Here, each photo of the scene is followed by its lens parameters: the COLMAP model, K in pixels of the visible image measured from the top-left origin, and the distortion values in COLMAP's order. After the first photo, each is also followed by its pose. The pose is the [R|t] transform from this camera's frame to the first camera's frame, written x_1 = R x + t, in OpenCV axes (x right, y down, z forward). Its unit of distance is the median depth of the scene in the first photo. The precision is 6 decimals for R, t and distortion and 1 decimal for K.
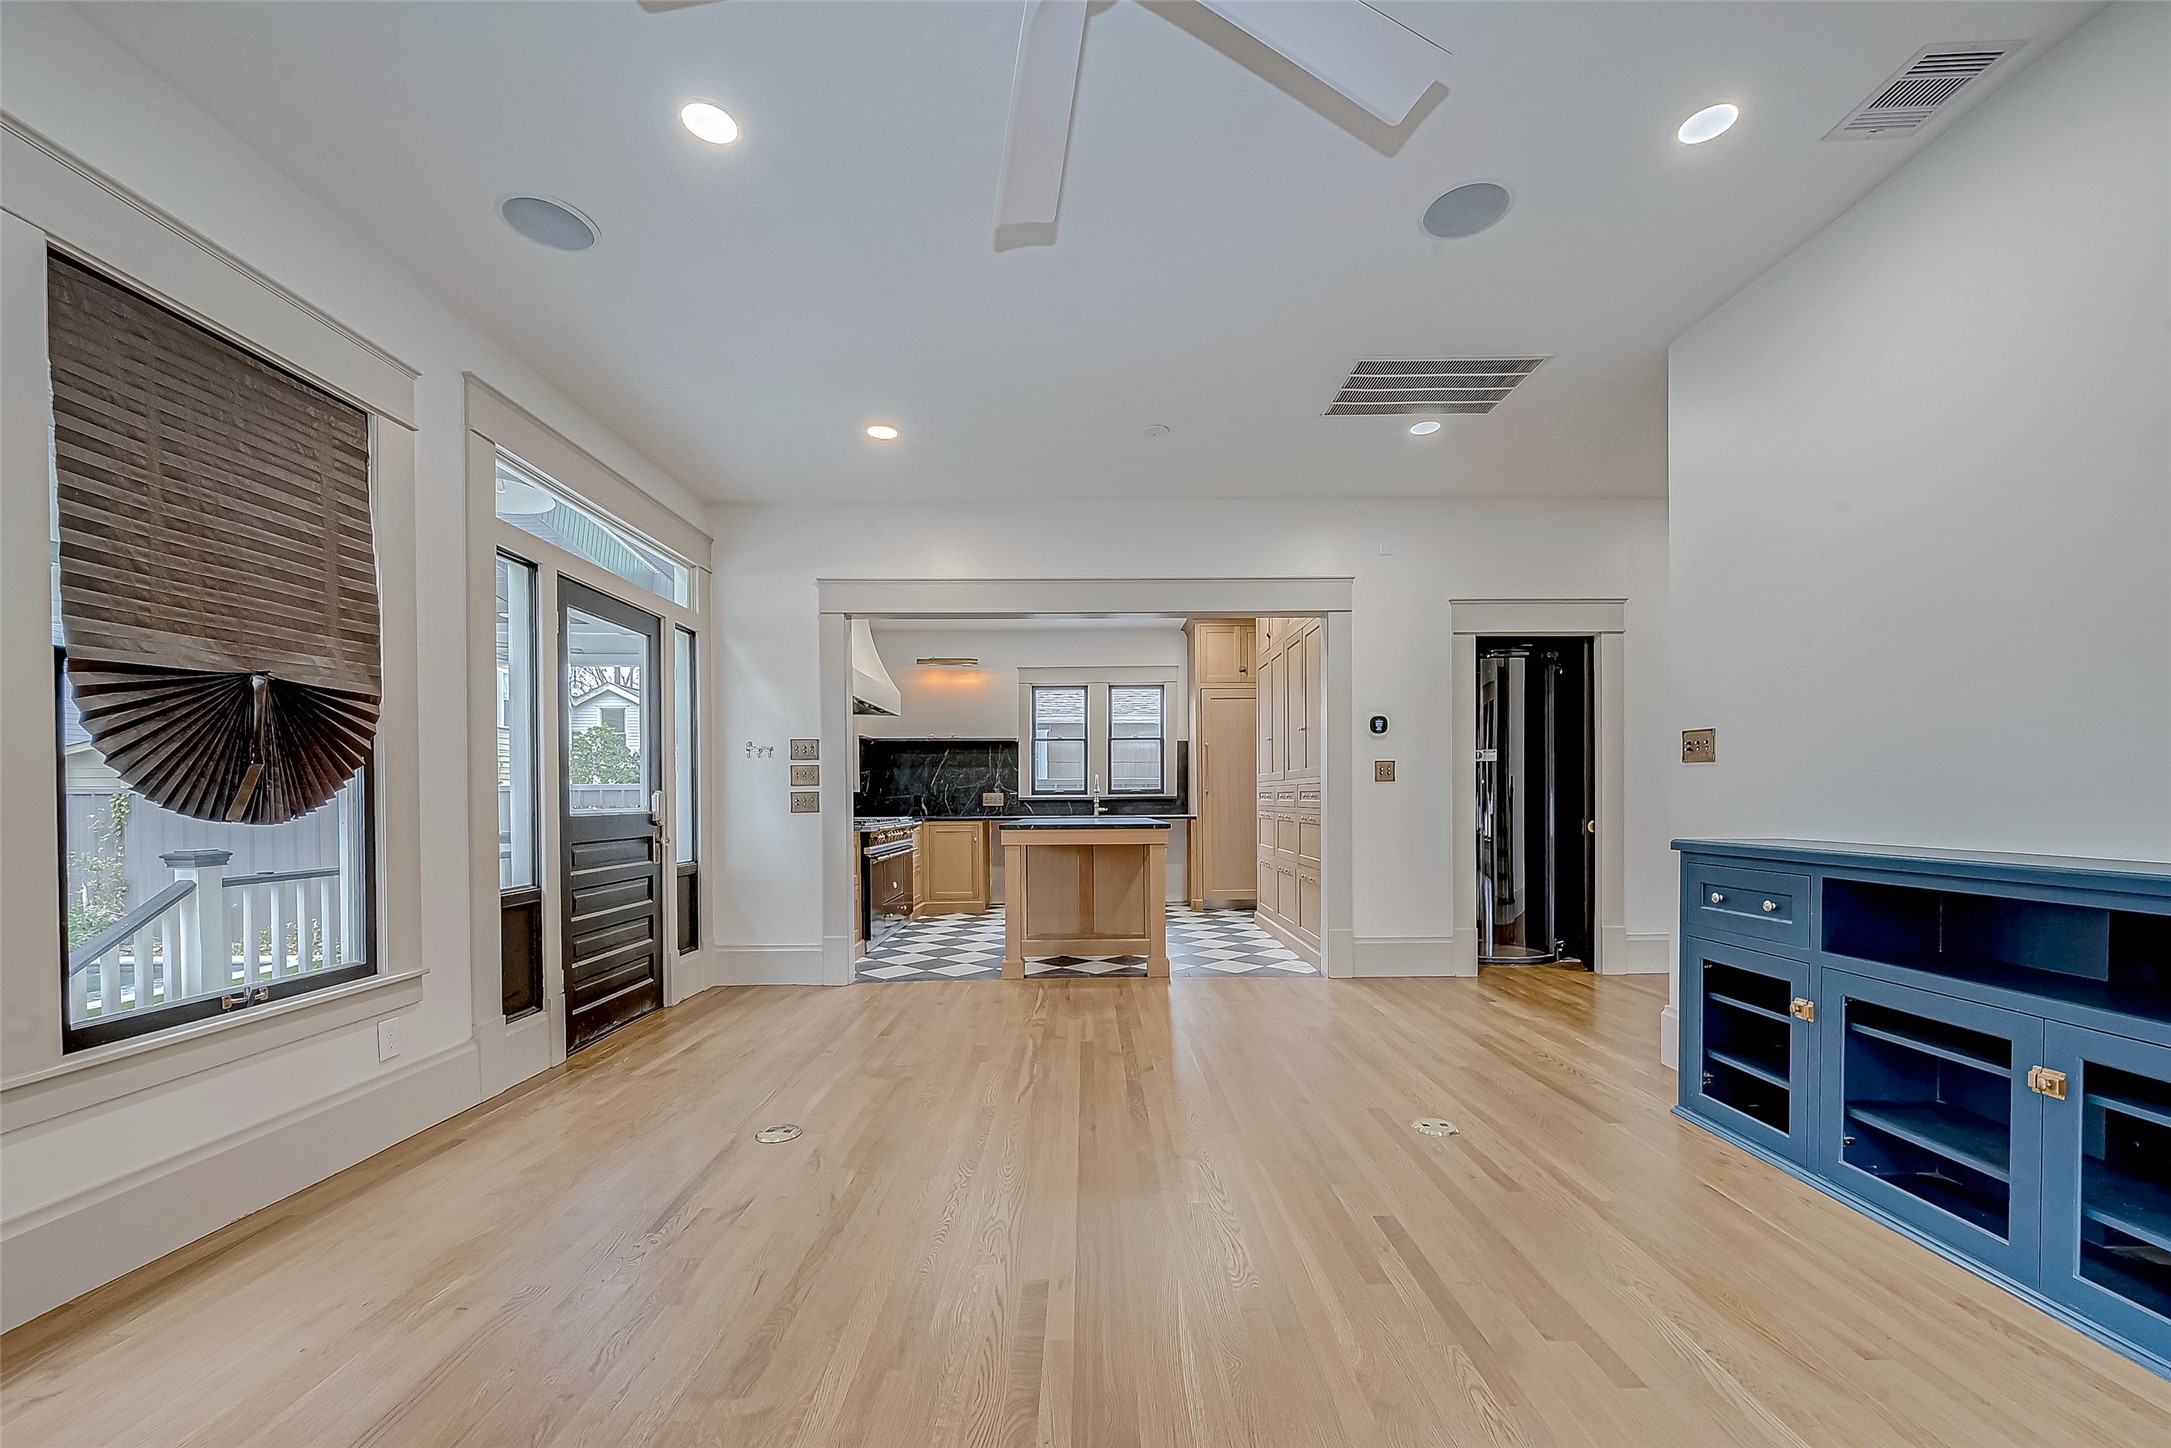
lens RADIAL K [[864.1, 0, 1096.6], [0, 864.1, 783.4], [0, 0, 1]] dist [0.000568, -0.000127]
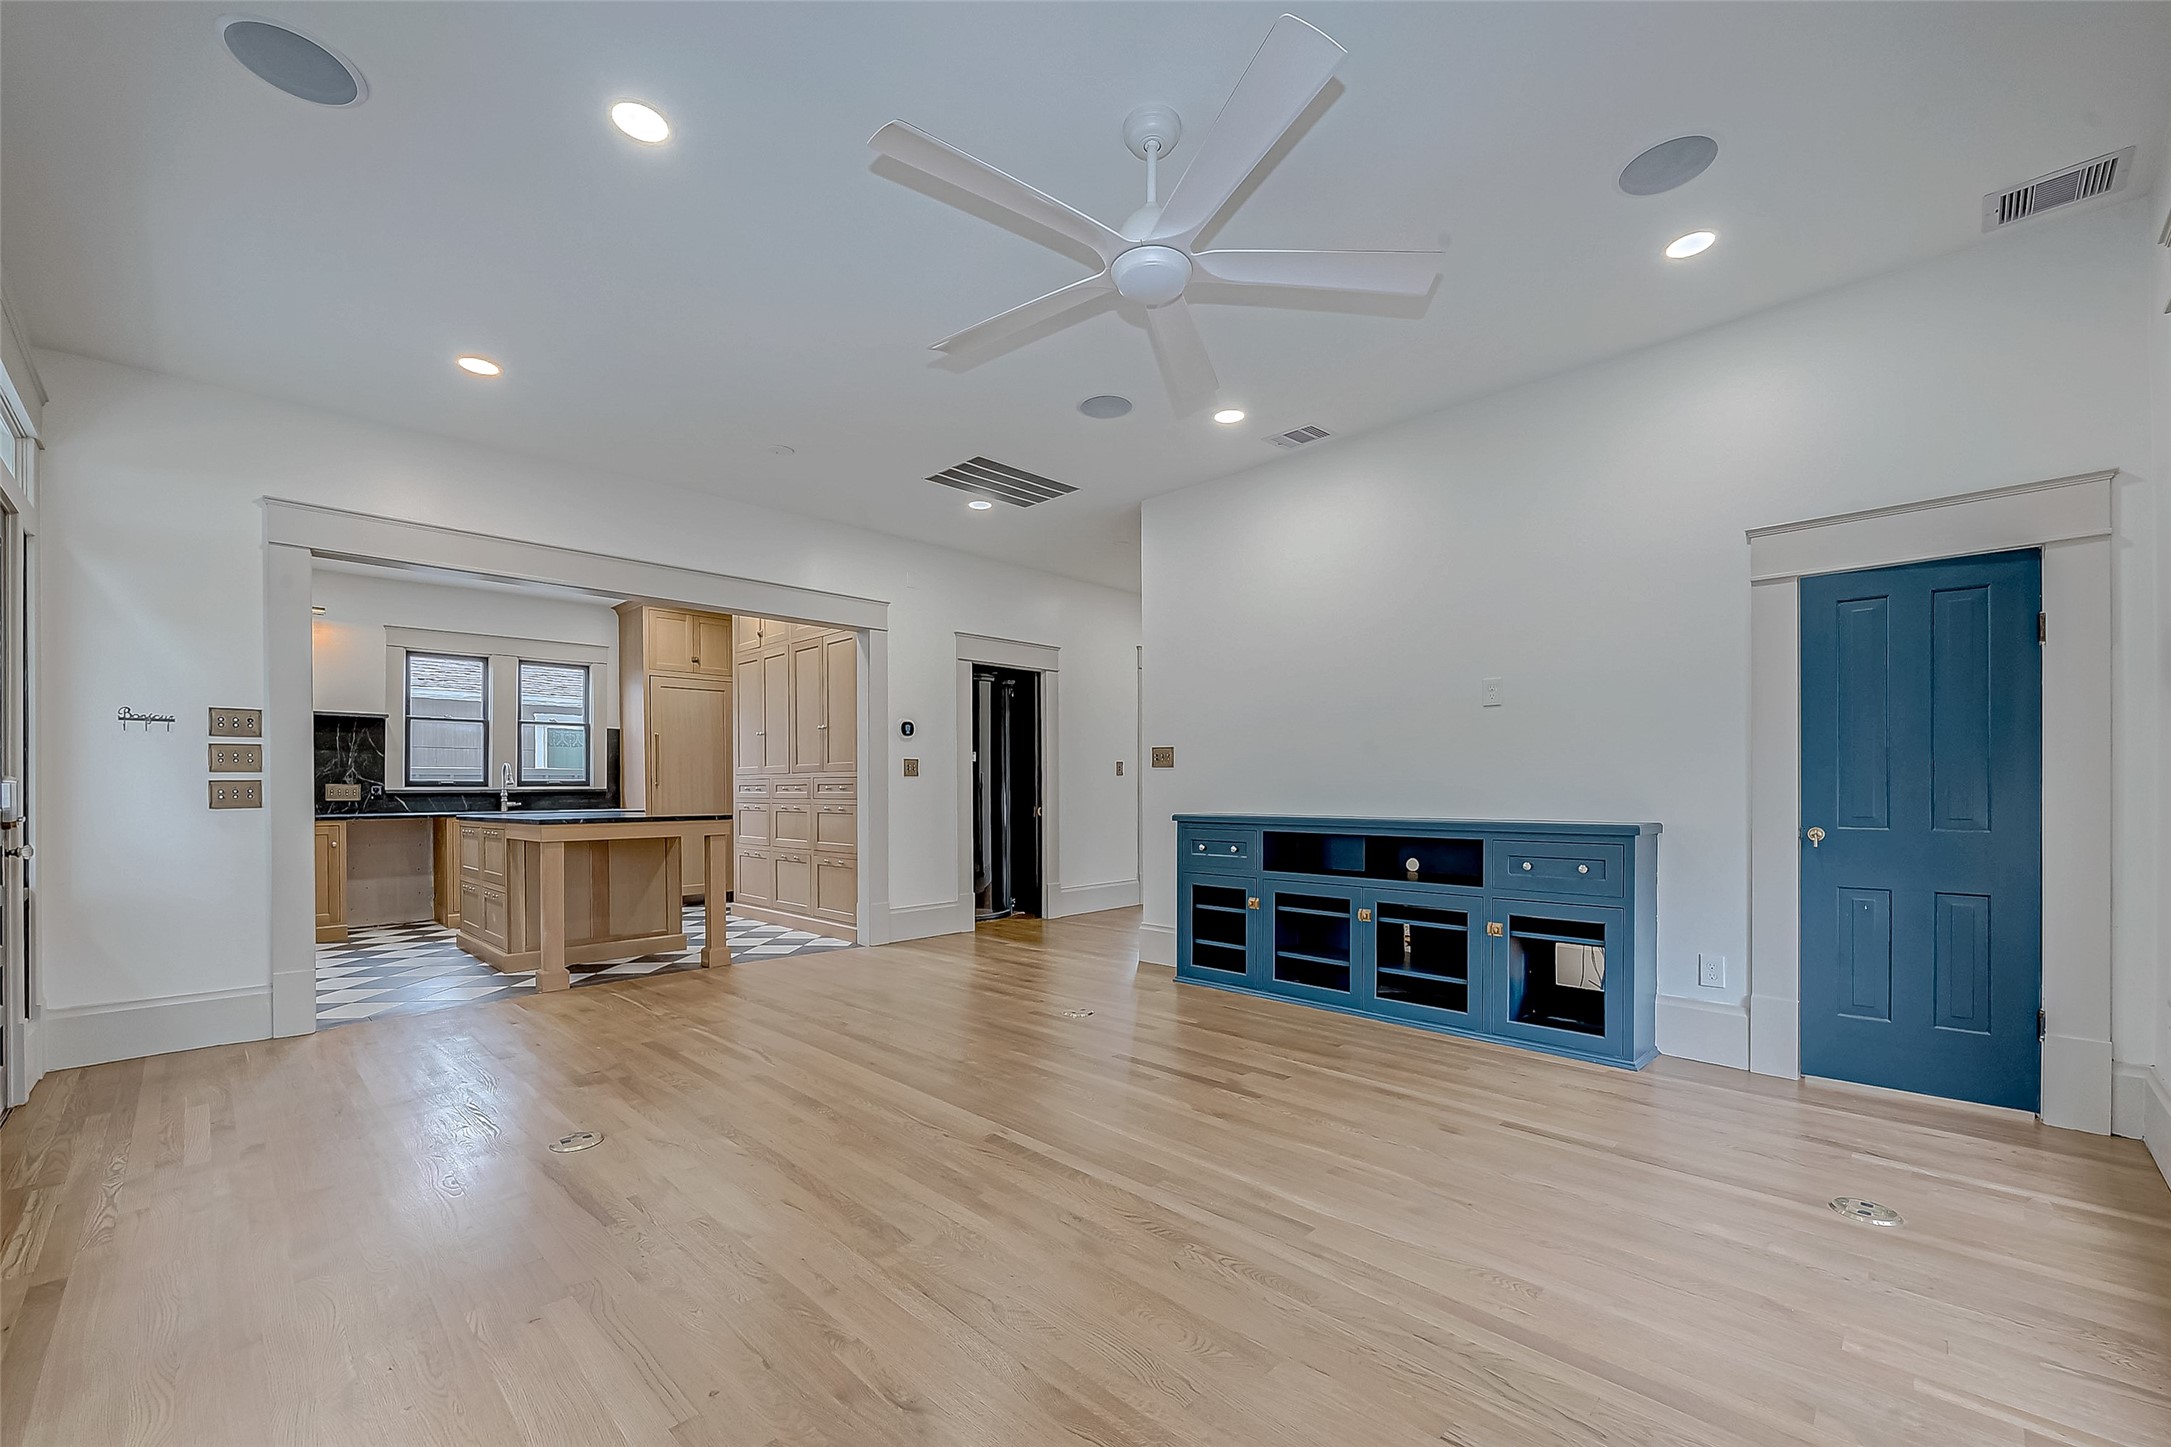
lens RADIAL K [[887.0, 0, 1088.7], [0, 887.0, 752.2], [0, 0, 1]] dist [0.002119, -0.000112]
pose [[0.711623, 0.032160, 0.701825, -0.351080], [-0.011750, 0.999357, -0.033880, 0.003263], [-0.702463, 0.015864, 0.711543, -0.048089]]
